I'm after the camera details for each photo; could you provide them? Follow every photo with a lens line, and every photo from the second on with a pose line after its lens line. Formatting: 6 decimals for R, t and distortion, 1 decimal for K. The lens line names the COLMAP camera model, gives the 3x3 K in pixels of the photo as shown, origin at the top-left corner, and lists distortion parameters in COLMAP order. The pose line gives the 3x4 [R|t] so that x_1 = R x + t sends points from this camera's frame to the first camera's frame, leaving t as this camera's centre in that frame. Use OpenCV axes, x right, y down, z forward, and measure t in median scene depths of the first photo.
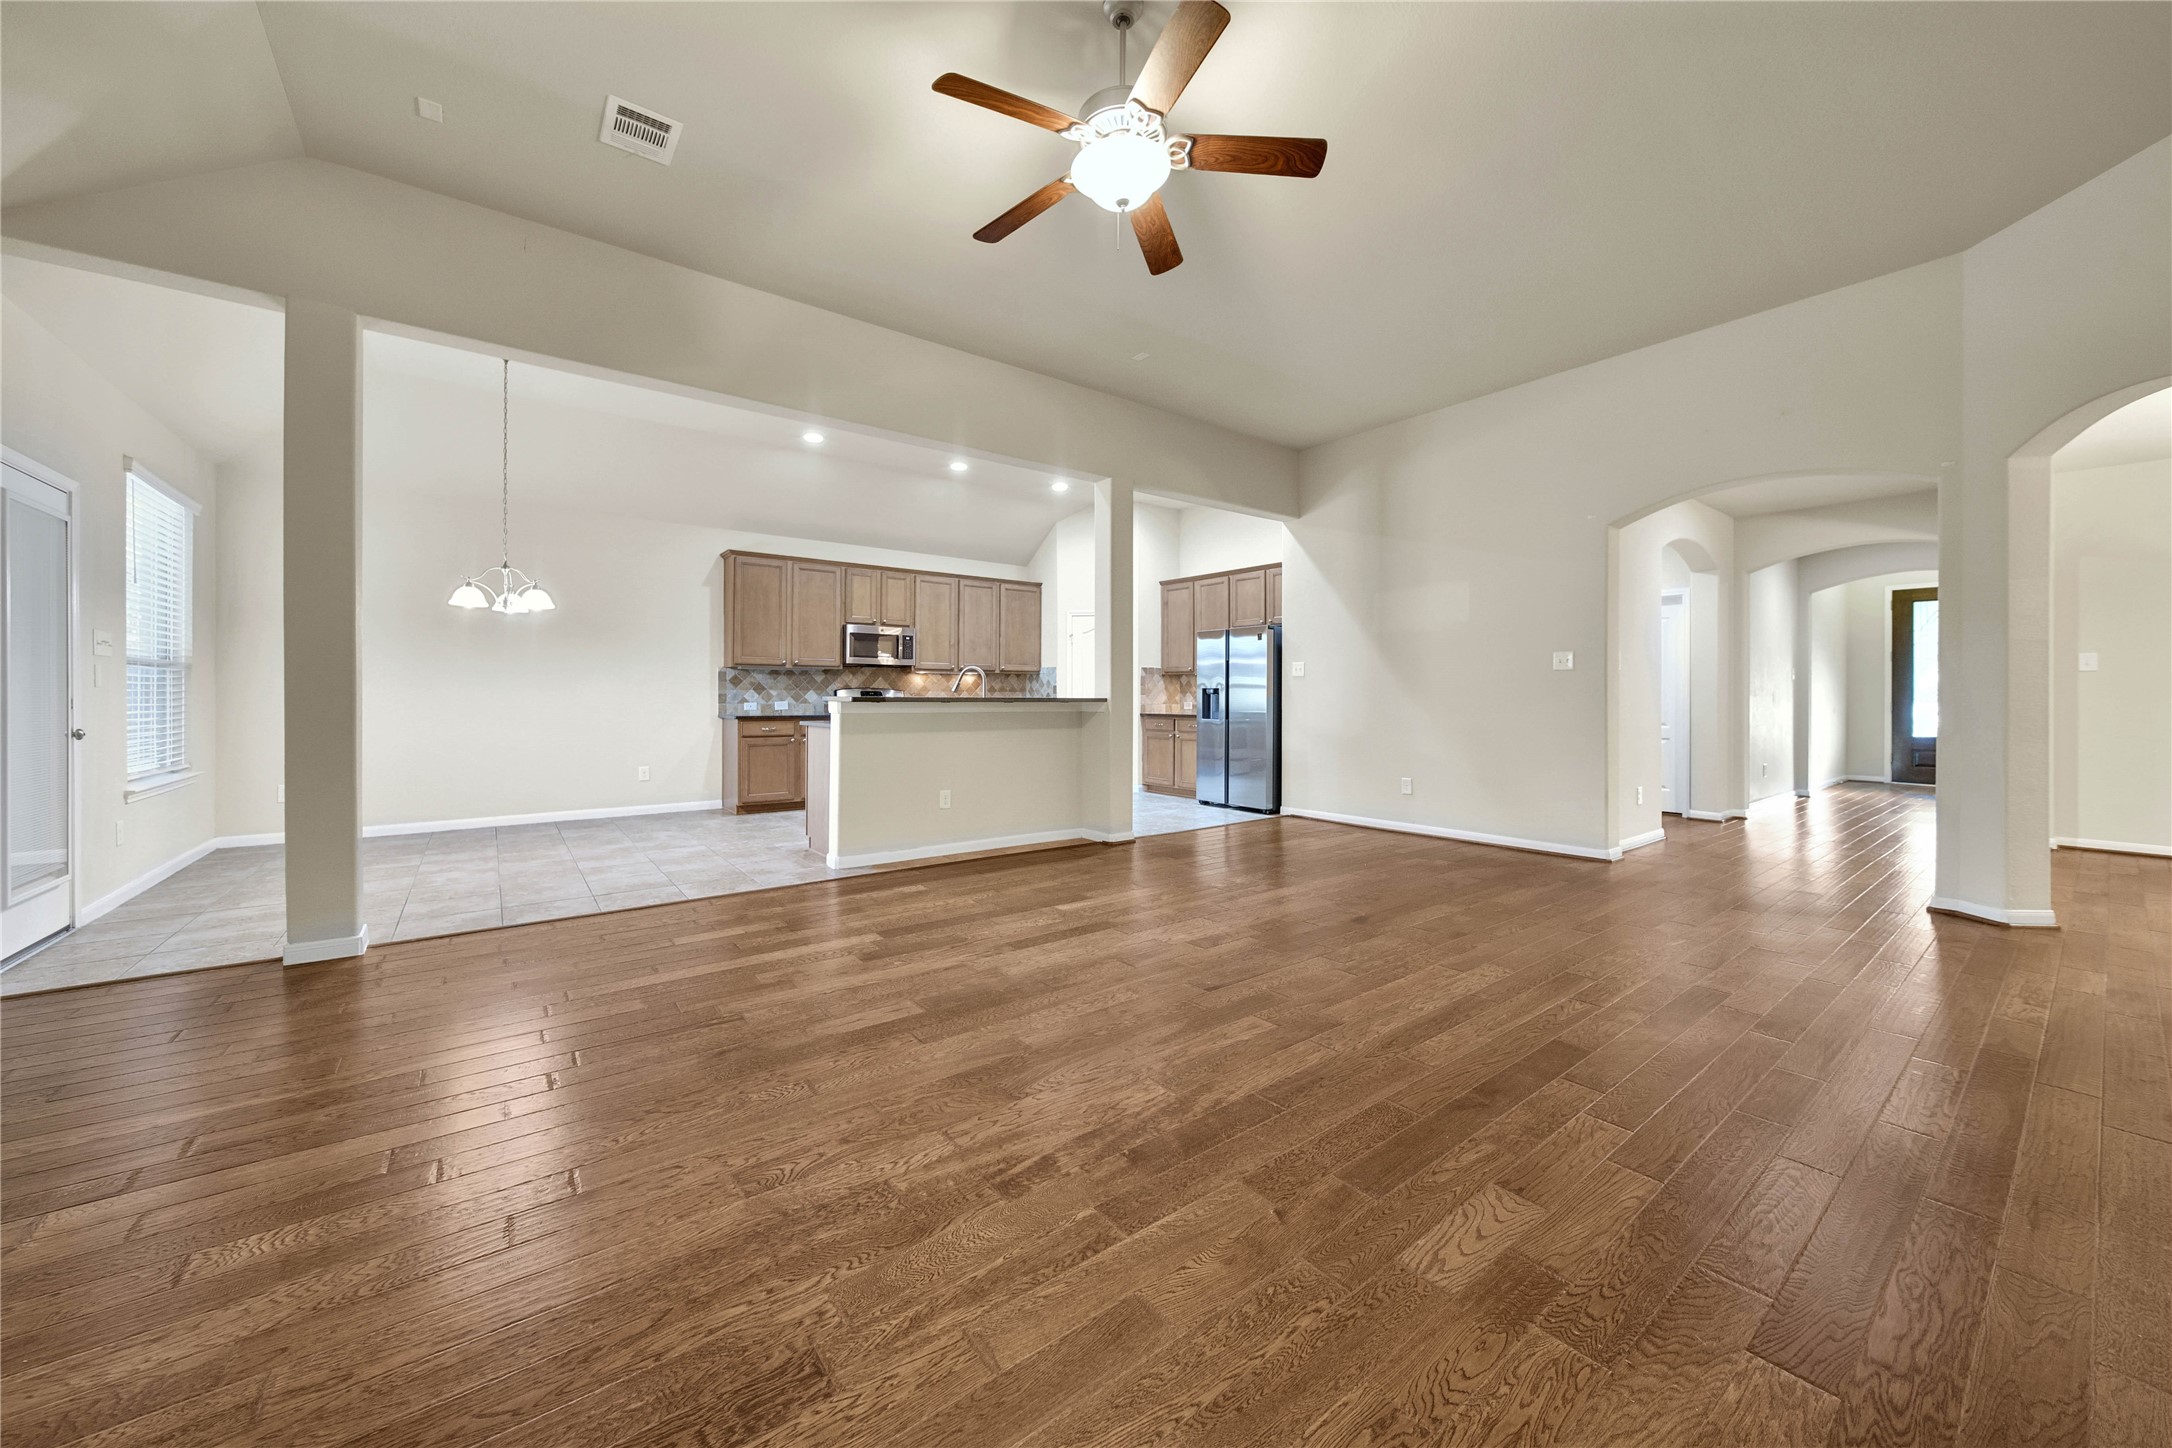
lens RADIAL K [[786.5, 0, 1094.0], [0, 786.5, 703.8], [0, 0, 1]] dist [-0.000798, -0.000754]
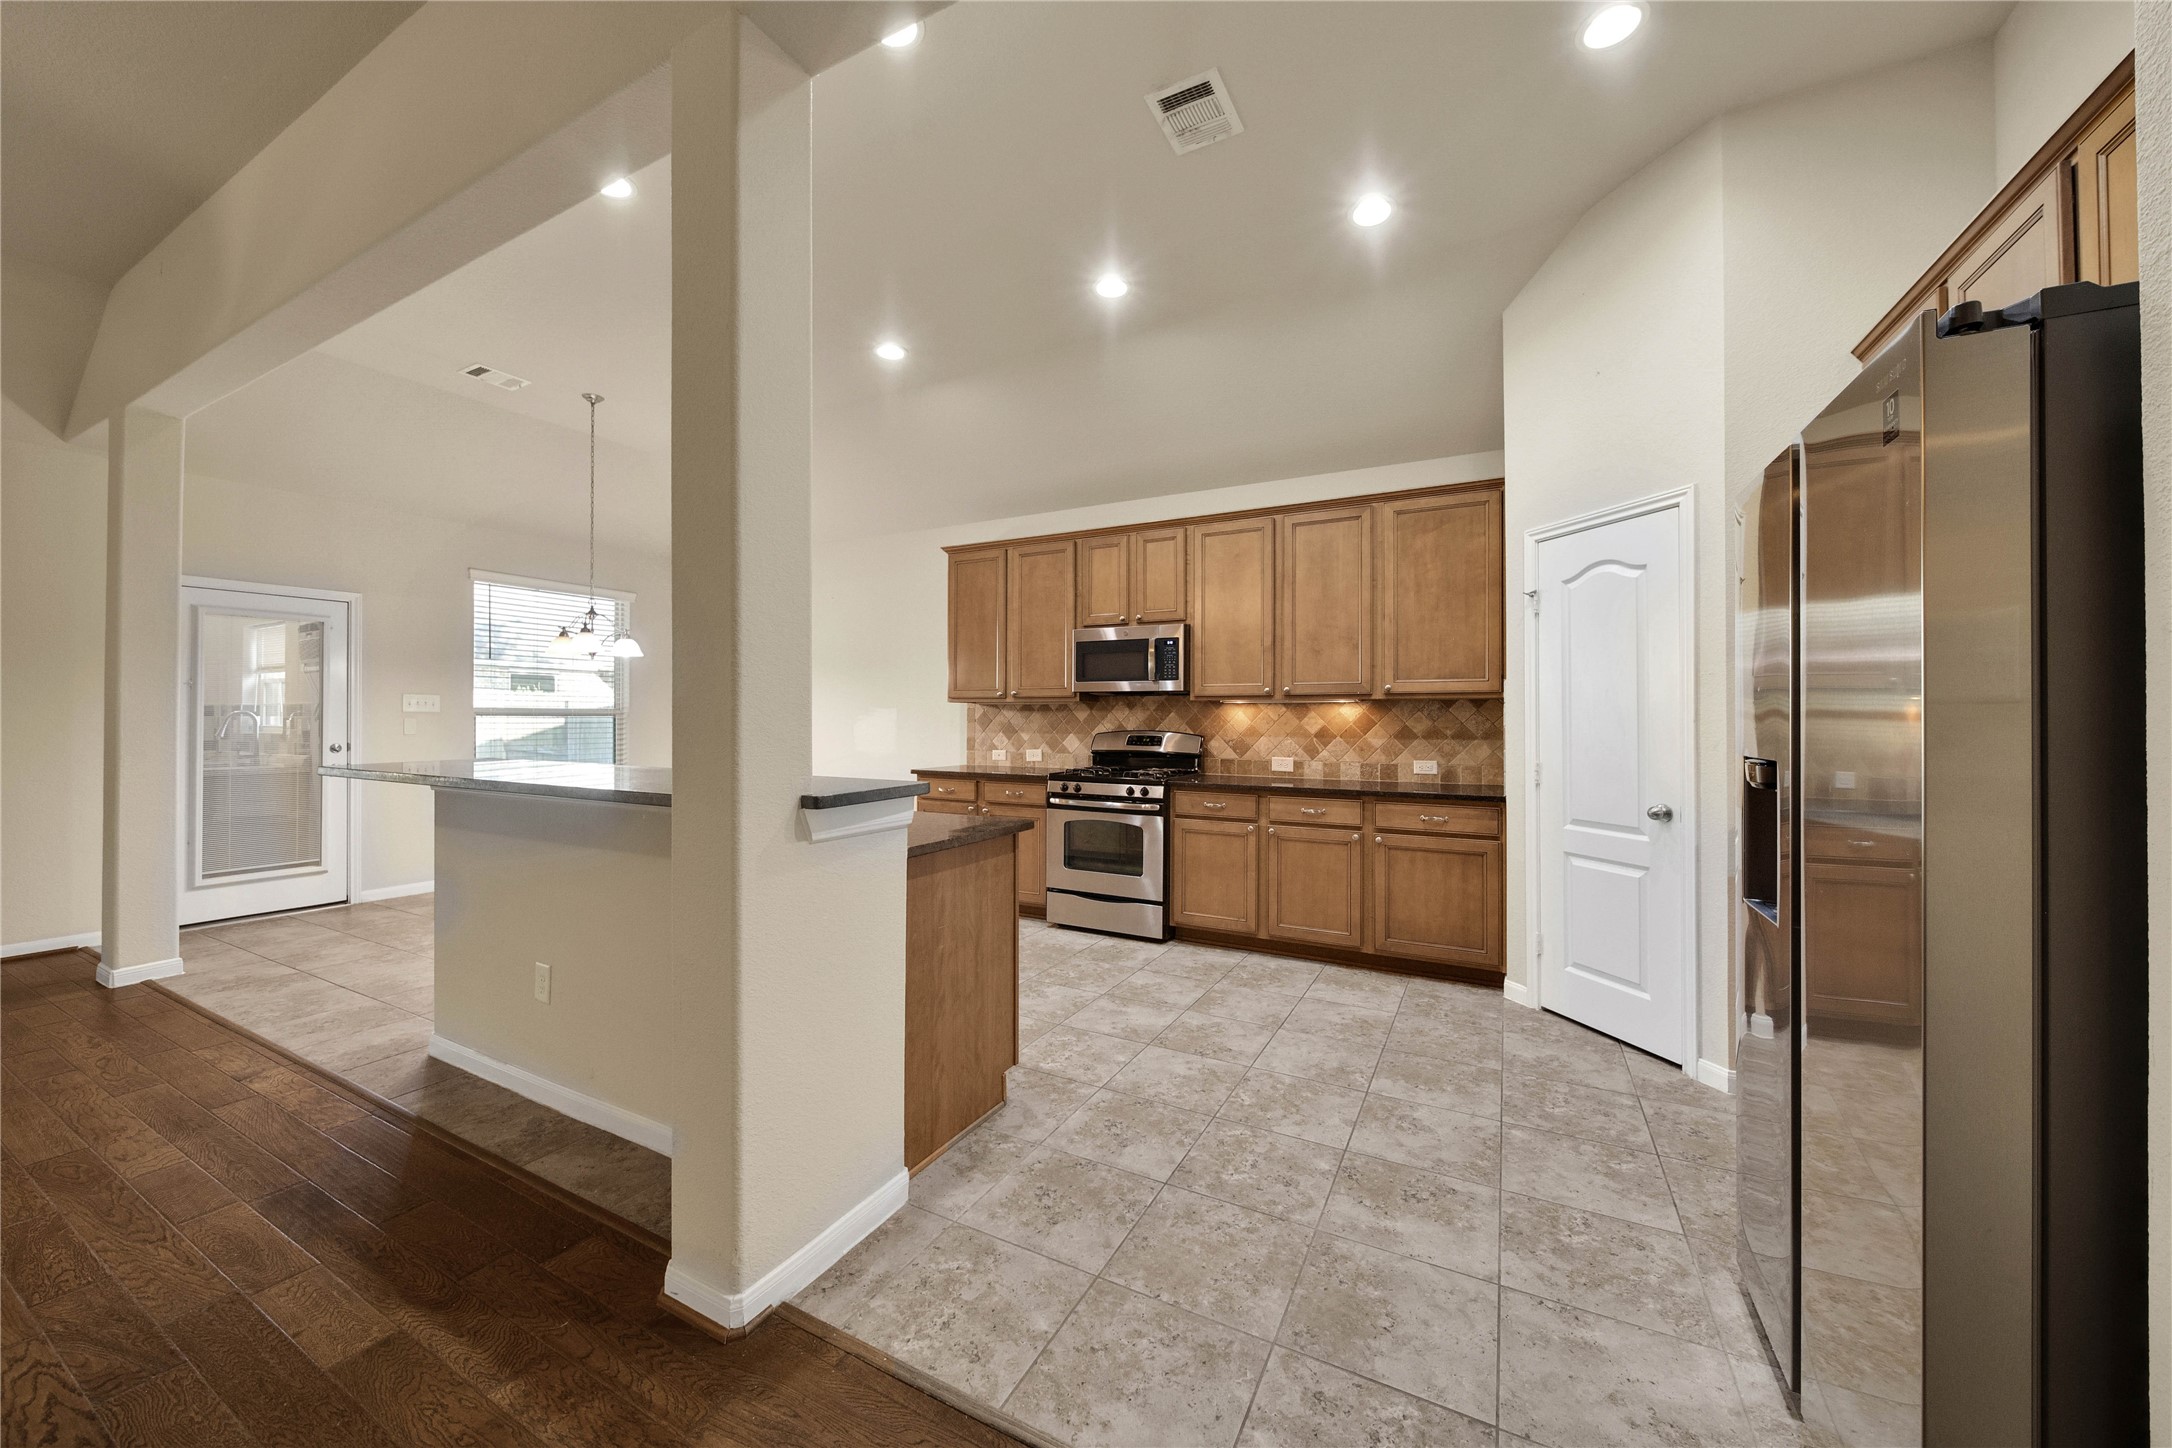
lens RADIAL K [[786.5, 0, 1086.1], [0, 786.5, 719.3], [0, 0, 1]] dist [-0.000798, -0.000754]
pose [[0.411469, -0.000095, -0.911424, 0.604020], [-0.011007, 0.999927, -0.005074, -0.061878], [0.911357, 0.012120, 0.411438, 1.751675]]
